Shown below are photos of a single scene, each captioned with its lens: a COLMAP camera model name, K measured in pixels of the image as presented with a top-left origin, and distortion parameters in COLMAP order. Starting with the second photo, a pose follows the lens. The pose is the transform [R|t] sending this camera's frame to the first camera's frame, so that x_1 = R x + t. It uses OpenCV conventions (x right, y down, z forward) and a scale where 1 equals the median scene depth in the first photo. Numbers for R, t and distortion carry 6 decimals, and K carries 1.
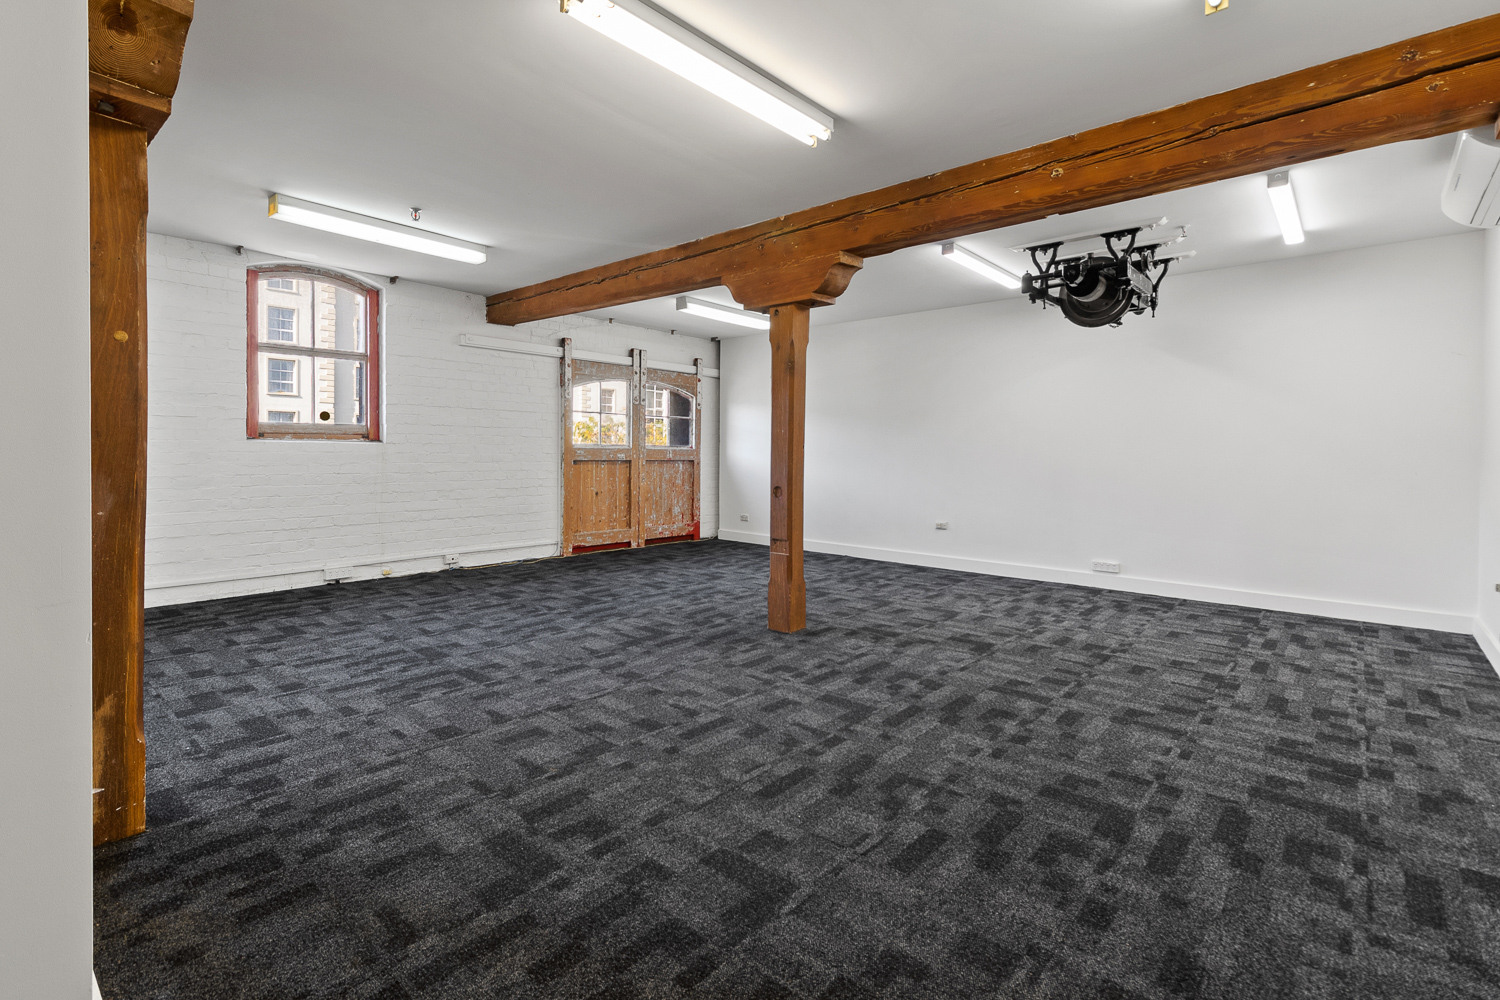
lens RADIAL K [[703.6, 0, 730.9], [0, 703.6, 474.4], [0, 0, 1]] dist [-0.000208, 0.000518]
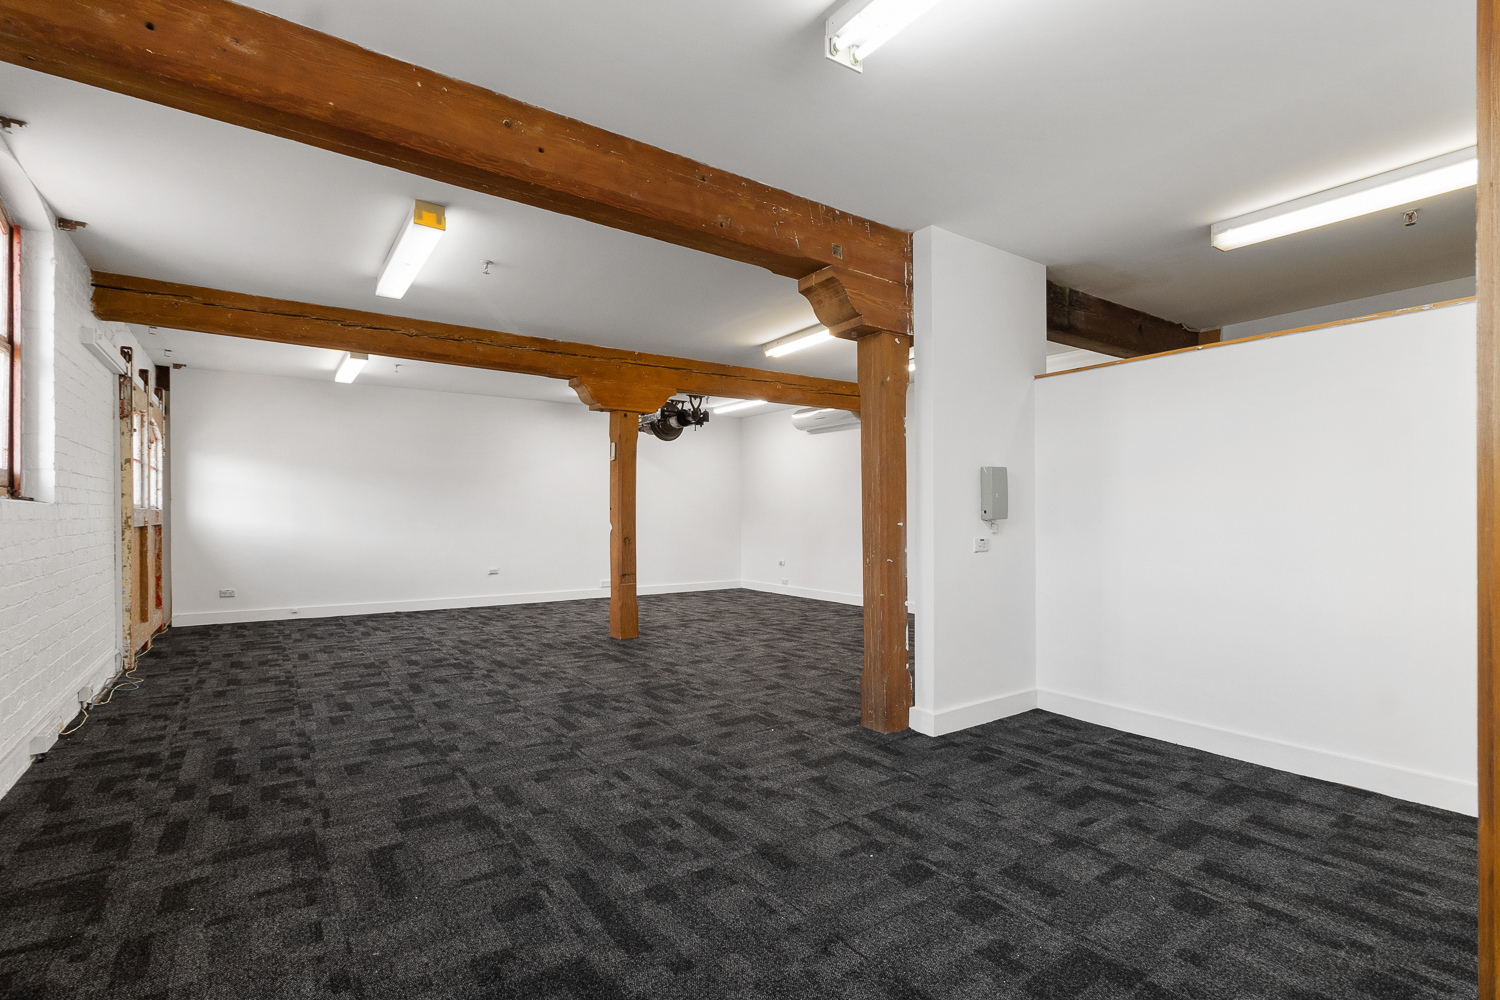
lens RADIAL K [[703.6, 0, 774.1], [0, 703.6, 514.8], [0, 0, 1]] dist [-0.000208, 0.000518]
pose [[0.201968, -0.008671, 0.979354, -1.747776], [0.033560, 0.999435, 0.001928, -0.028576], [-0.978817, 0.032478, 0.202145, 0.581222]]
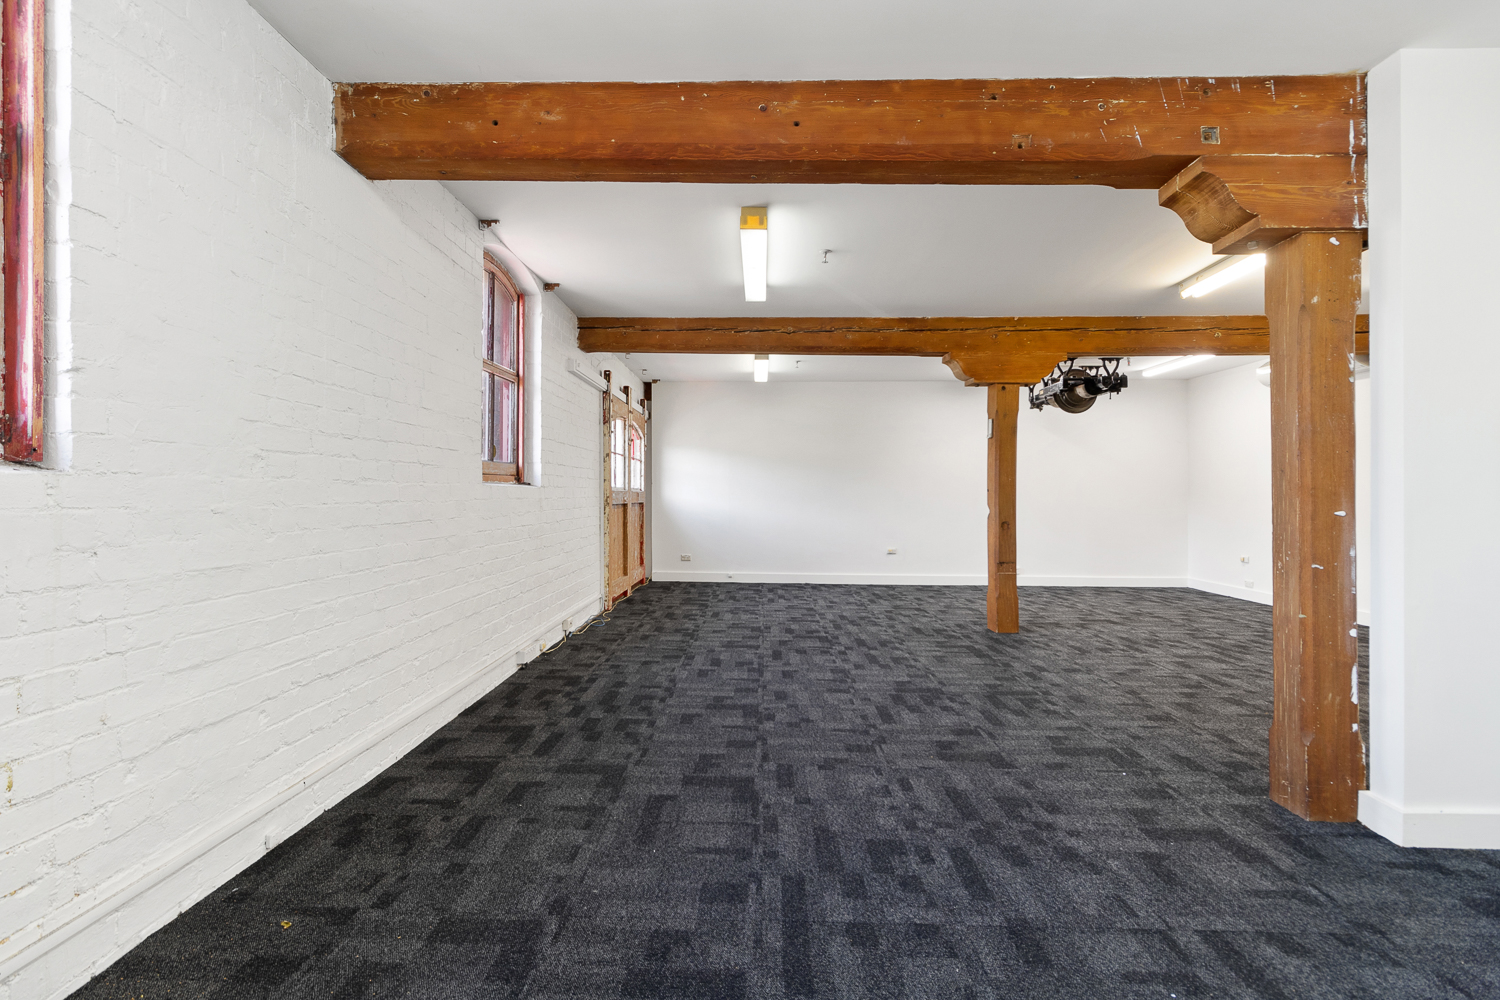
lens RADIAL K [[703.6, 0, 744.2], [0, 703.6, 493.7], [0, 0, 1]] dist [-0.000208, 0.000518]
pose [[0.758371, -0.003780, 0.651812, -1.578766], [0.023120, 0.999510, -0.021104, -0.024393], [-0.651413, 0.031075, 0.758087, 0.453457]]
